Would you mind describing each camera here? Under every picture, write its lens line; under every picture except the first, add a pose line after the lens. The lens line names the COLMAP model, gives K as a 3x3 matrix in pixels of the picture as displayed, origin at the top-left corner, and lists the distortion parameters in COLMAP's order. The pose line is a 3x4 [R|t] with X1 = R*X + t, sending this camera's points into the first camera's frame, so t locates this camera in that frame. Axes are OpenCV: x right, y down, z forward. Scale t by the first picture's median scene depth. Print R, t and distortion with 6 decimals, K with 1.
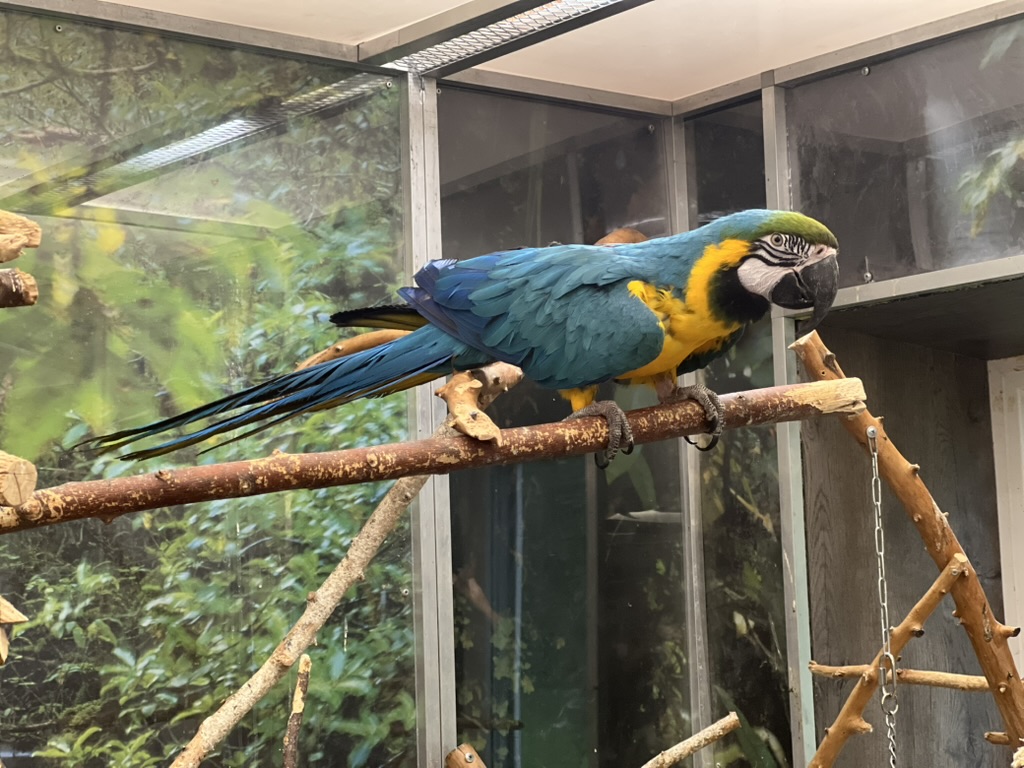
lens RADIAL K [[2249.8, 0, 516.1], [0, 2249.8, 373.4], [0, 0, 1]] dist [0.184247, 0.000000]
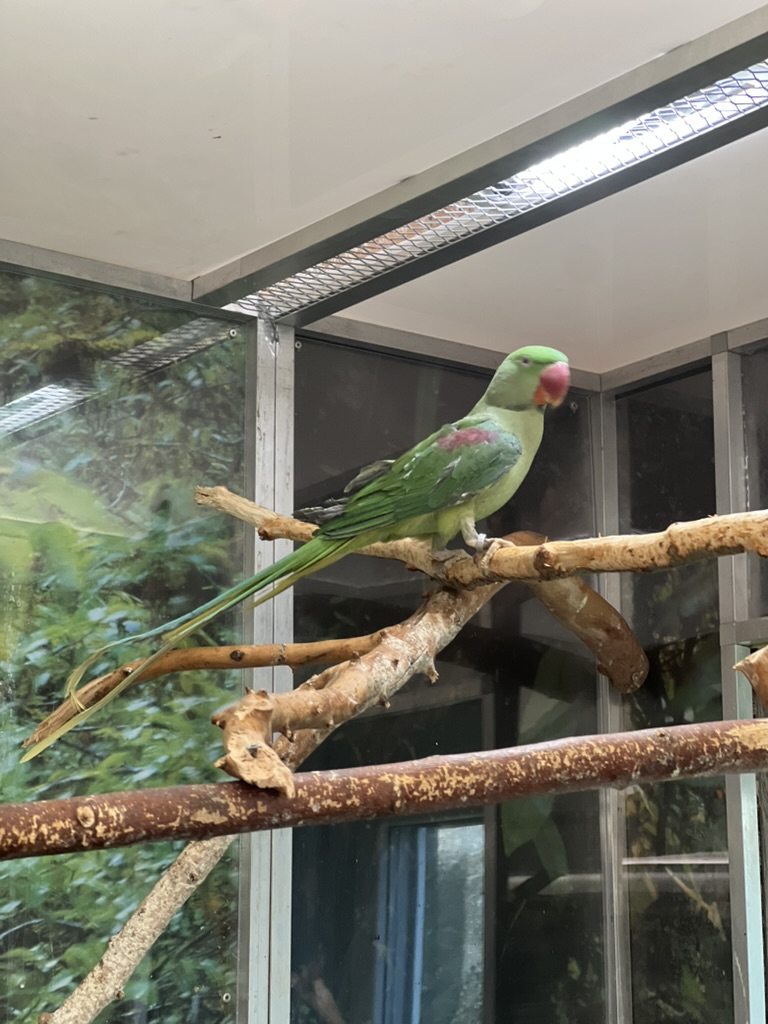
lens RADIAL K [[2249.8, 0, 419.7], [0, 2249.8, 513.3], [0, 0, 1]] dist [0.184247, 0.000000]
pose [[0.999298, 0.022693, -0.029794, 0.034688], [-0.025501, 0.994908, -0.097512, 0.009243], [0.027429, 0.098203, 0.994788, 0.240651]]
